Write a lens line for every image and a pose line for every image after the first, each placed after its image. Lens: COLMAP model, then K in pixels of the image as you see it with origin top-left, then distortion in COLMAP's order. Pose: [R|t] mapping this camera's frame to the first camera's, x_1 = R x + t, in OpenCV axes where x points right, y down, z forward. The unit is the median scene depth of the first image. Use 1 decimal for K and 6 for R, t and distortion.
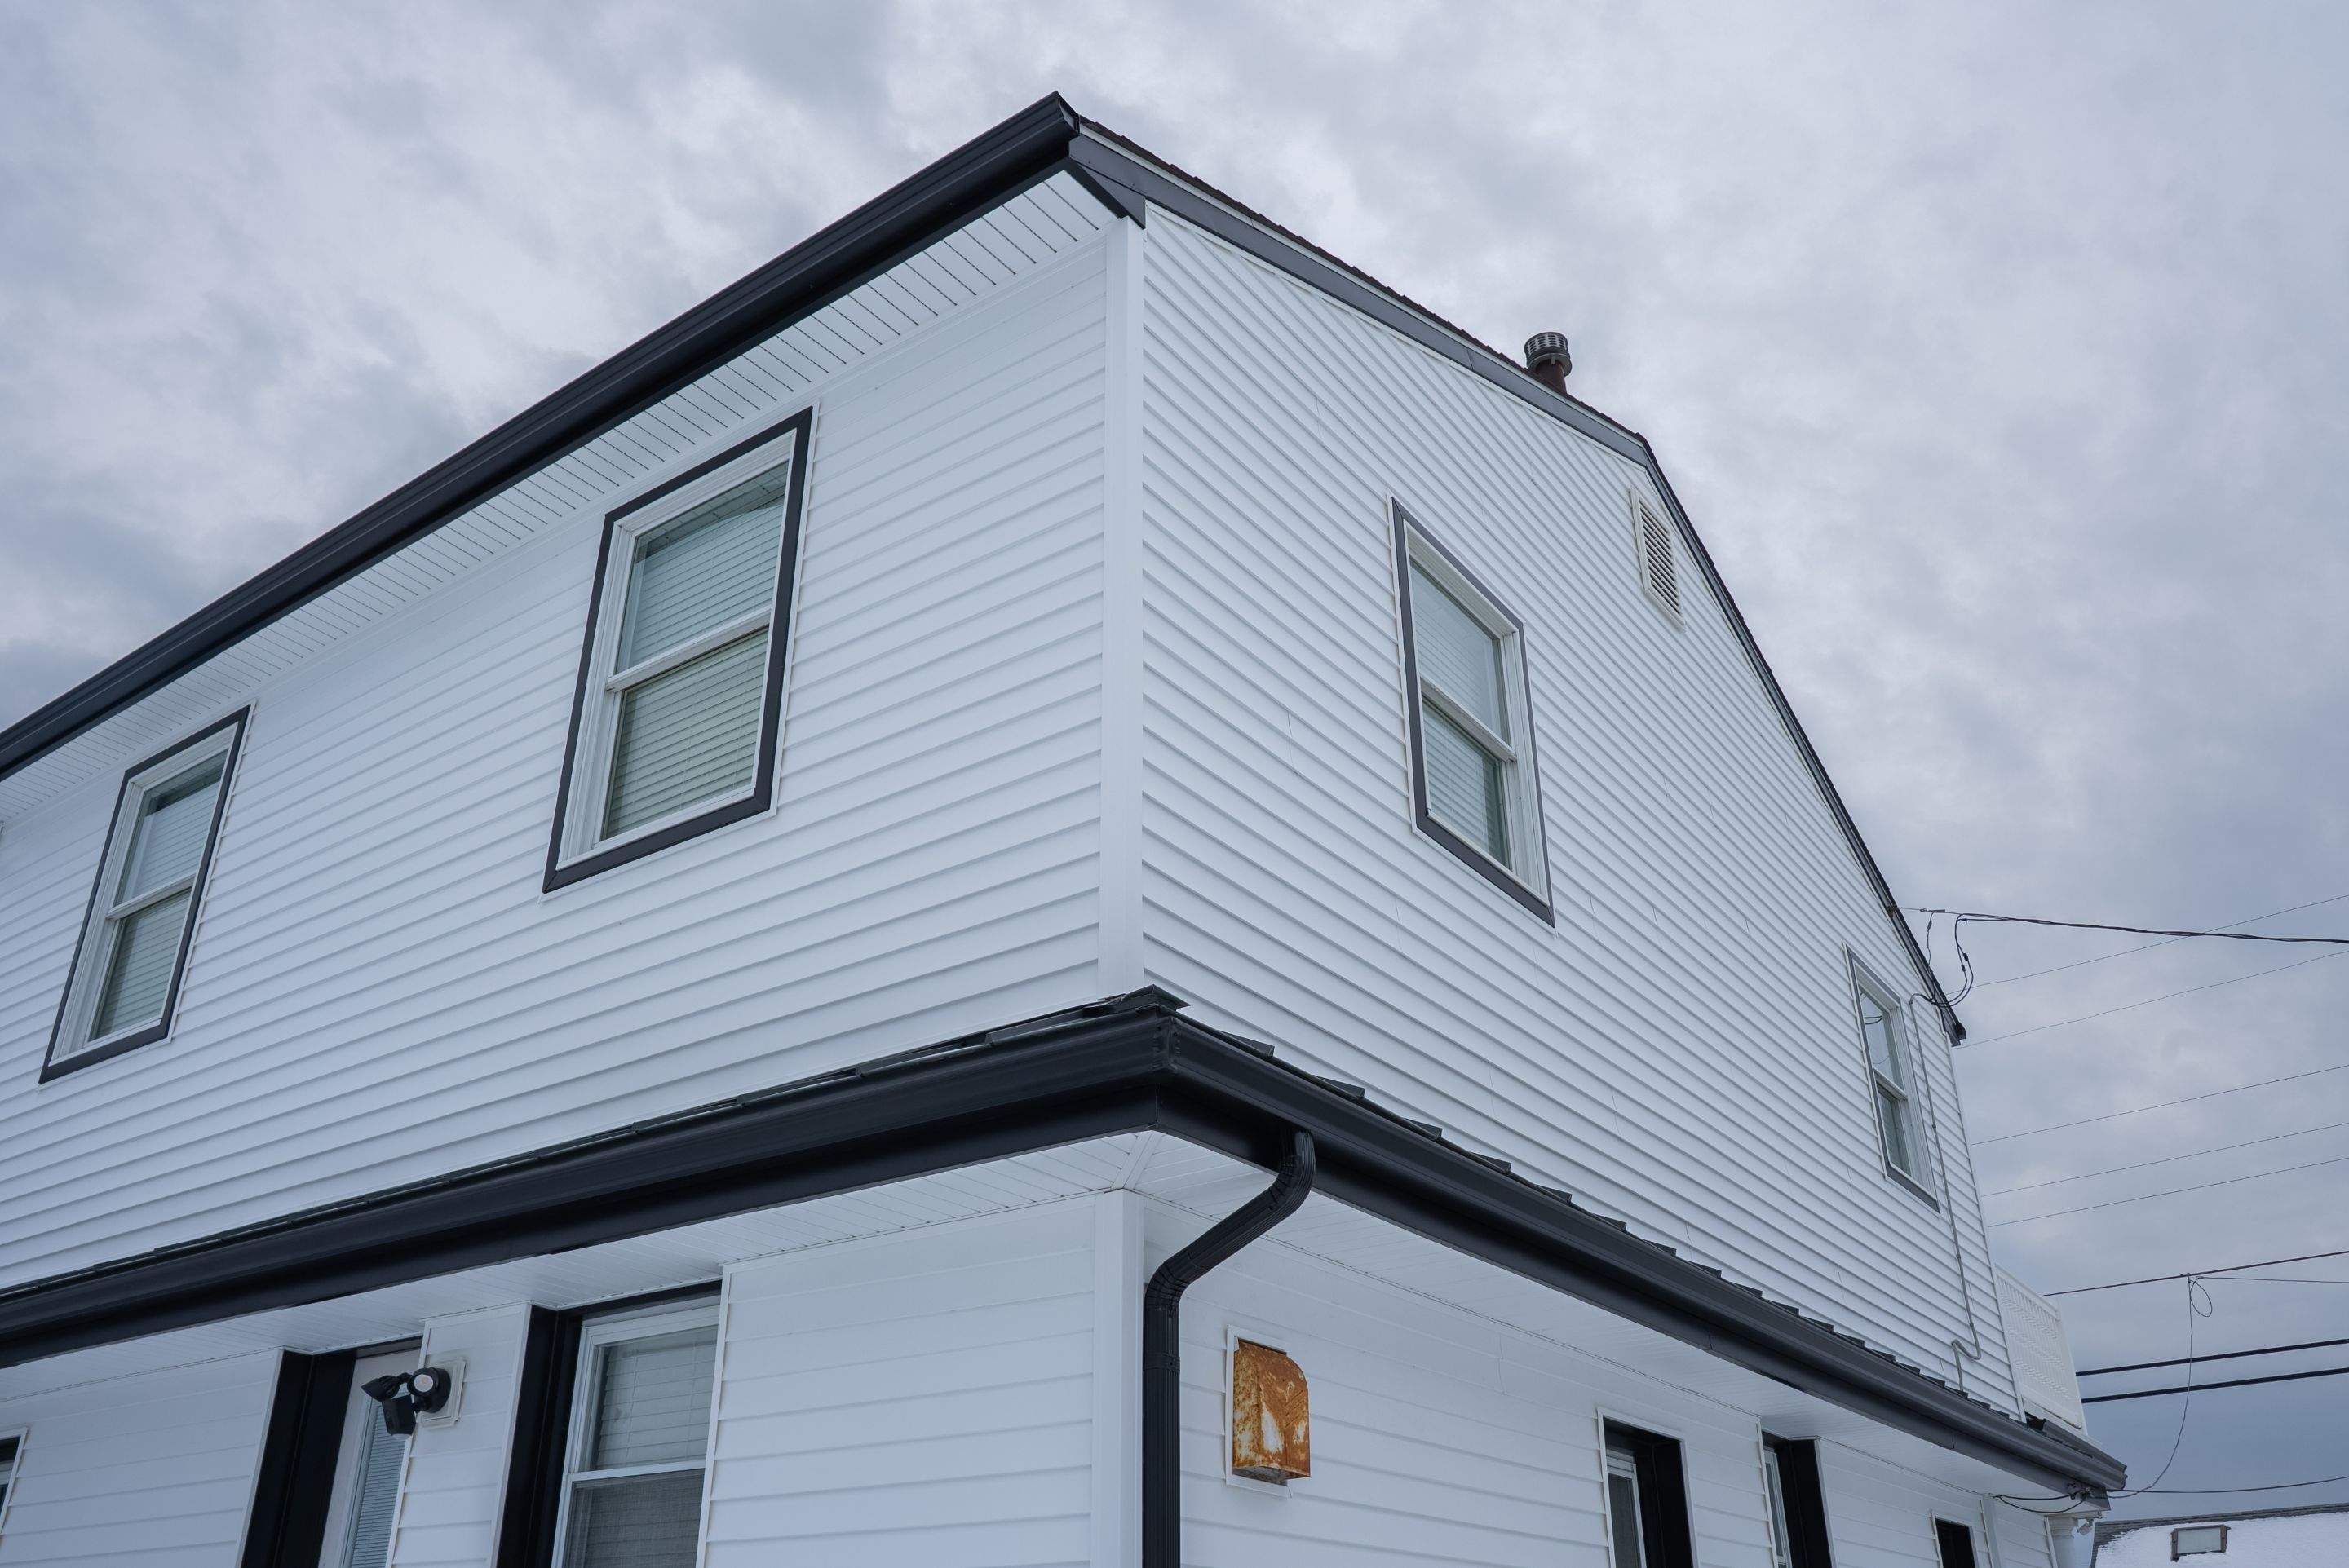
lens RADIAL K [[1888.2, 0, 1174.5], [0, 1888.2, 784.0], [0, 0, 1]] dist [-0.125807, 0.003053]
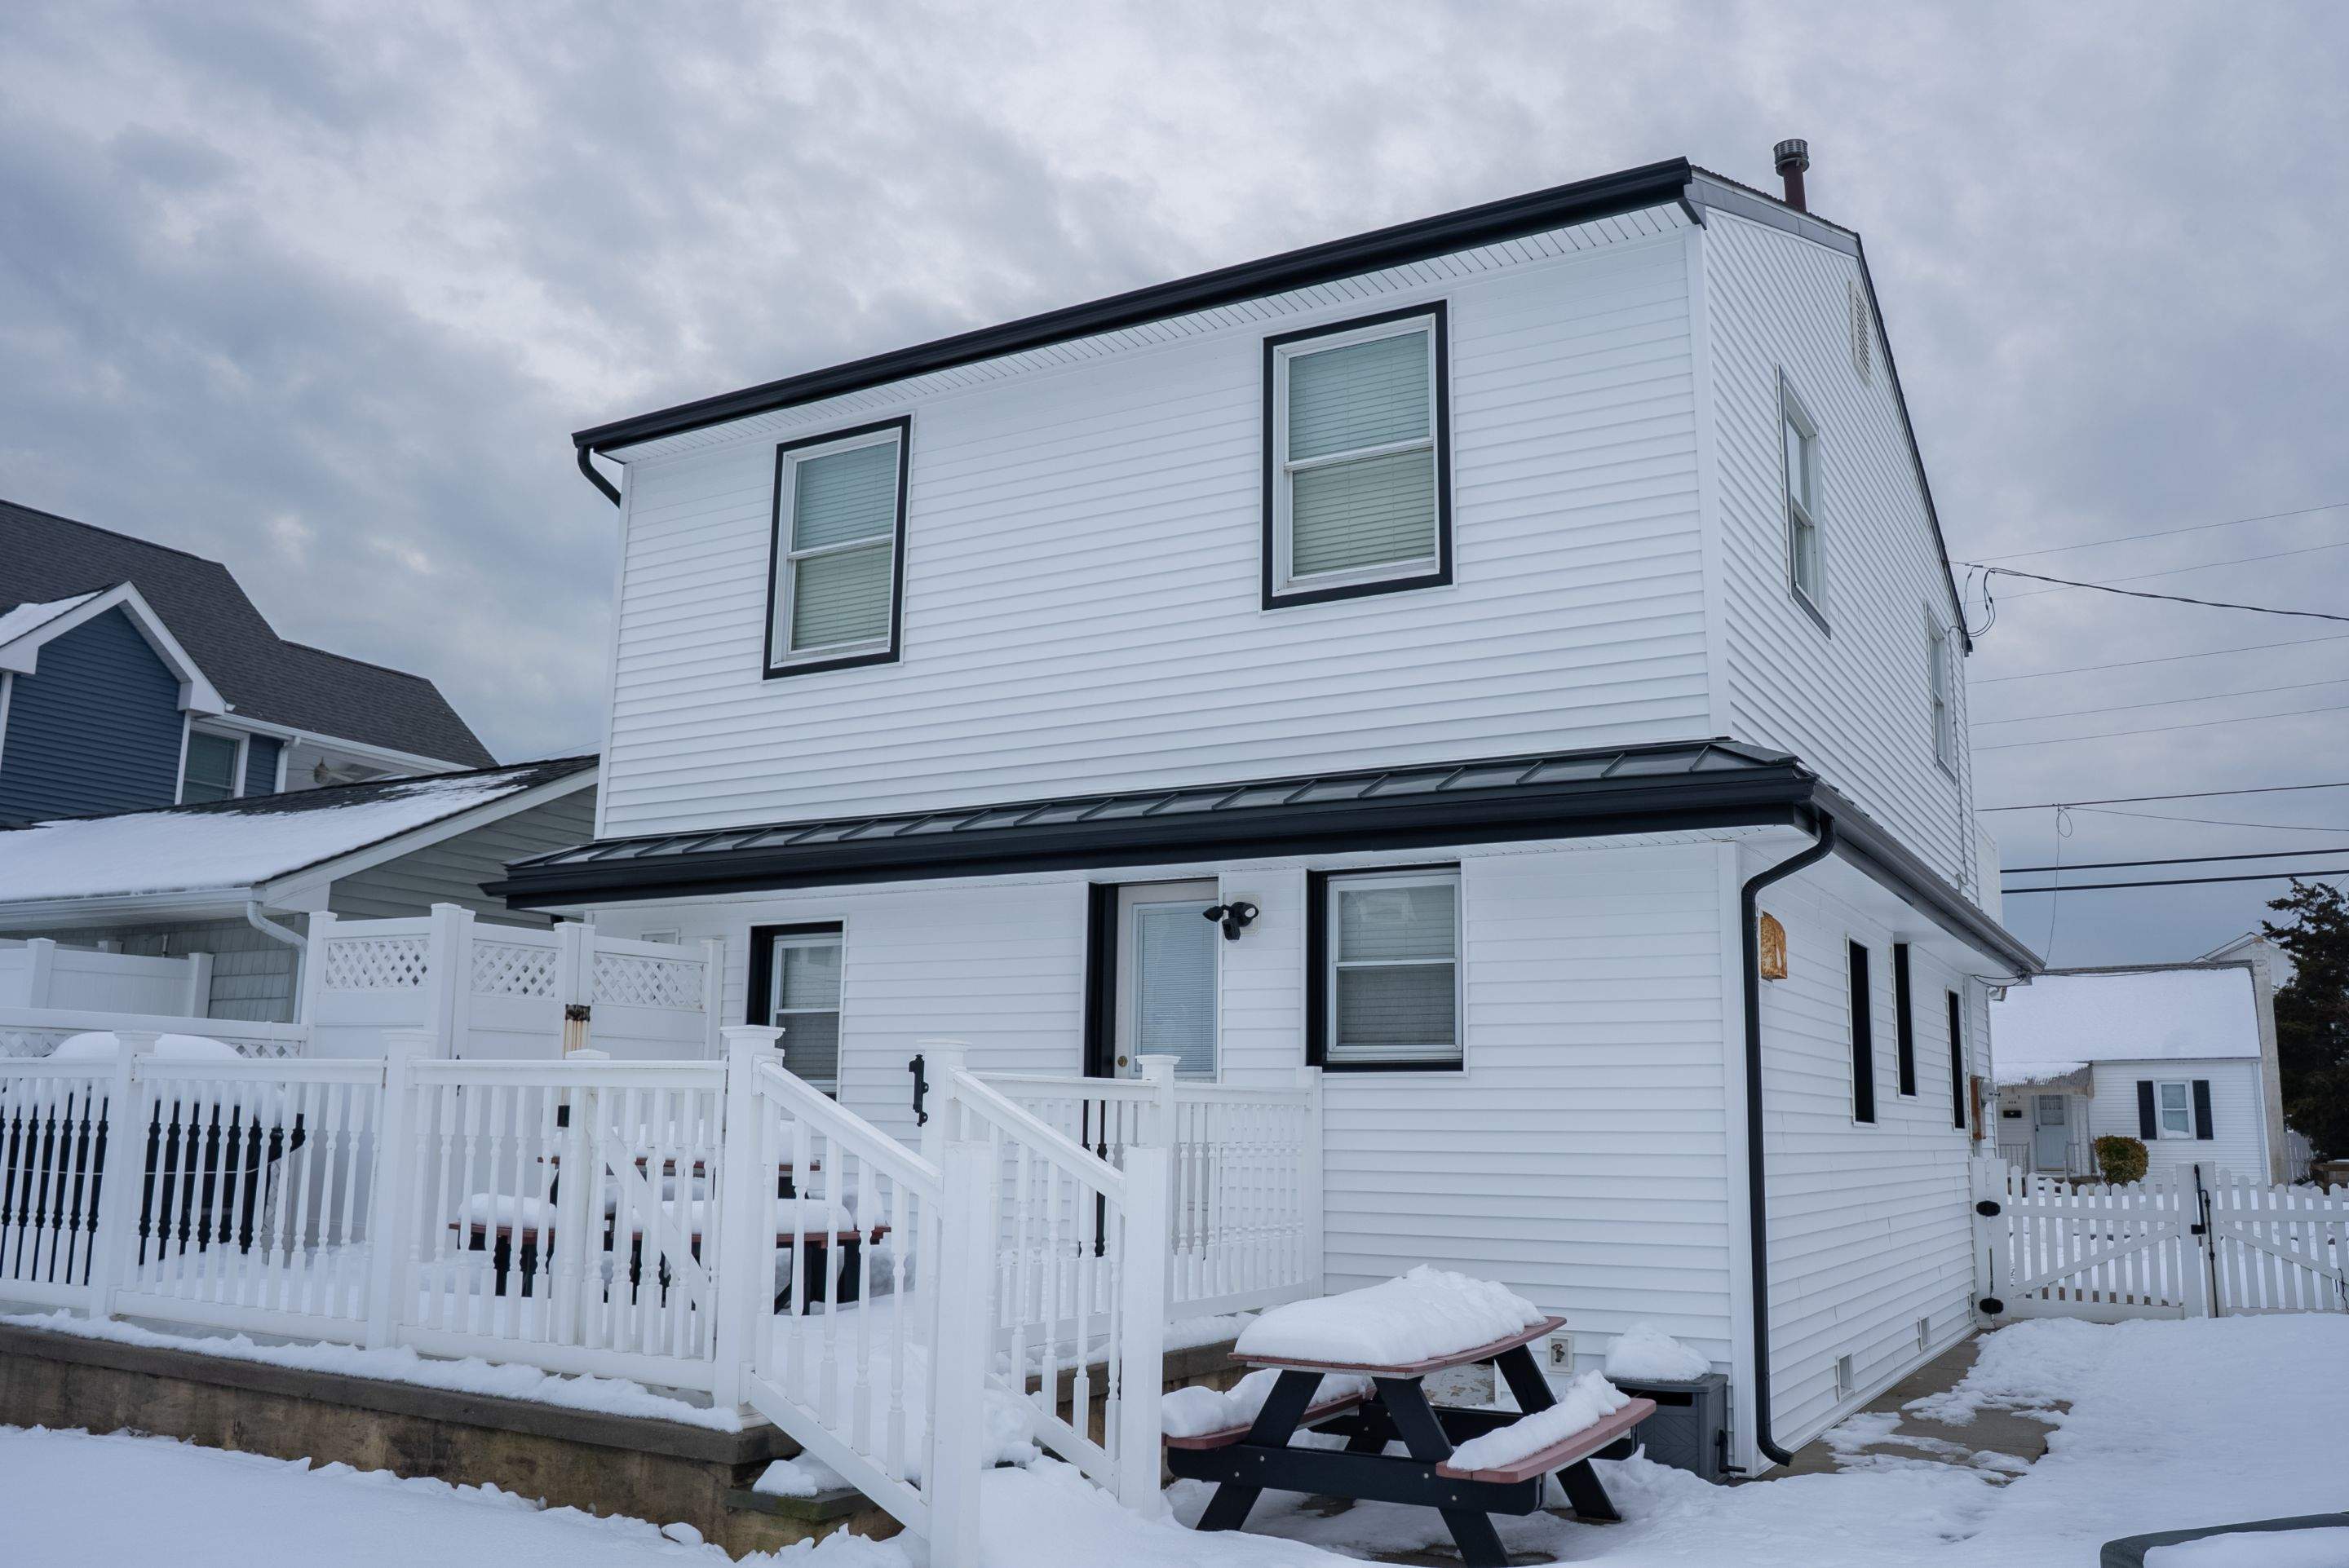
lens RADIAL K [[1833.3, 0, 1174.5], [0, 1833.3, 784.0], [0, 0, 1]] dist [-0.054052, 0.000958]
pose [[0.995597, 0.039310, 0.085097, -0.490231], [-0.062979, 0.952913, 0.296632, -0.235836], [-0.069429, -0.300685, 0.951193, -0.489494]]
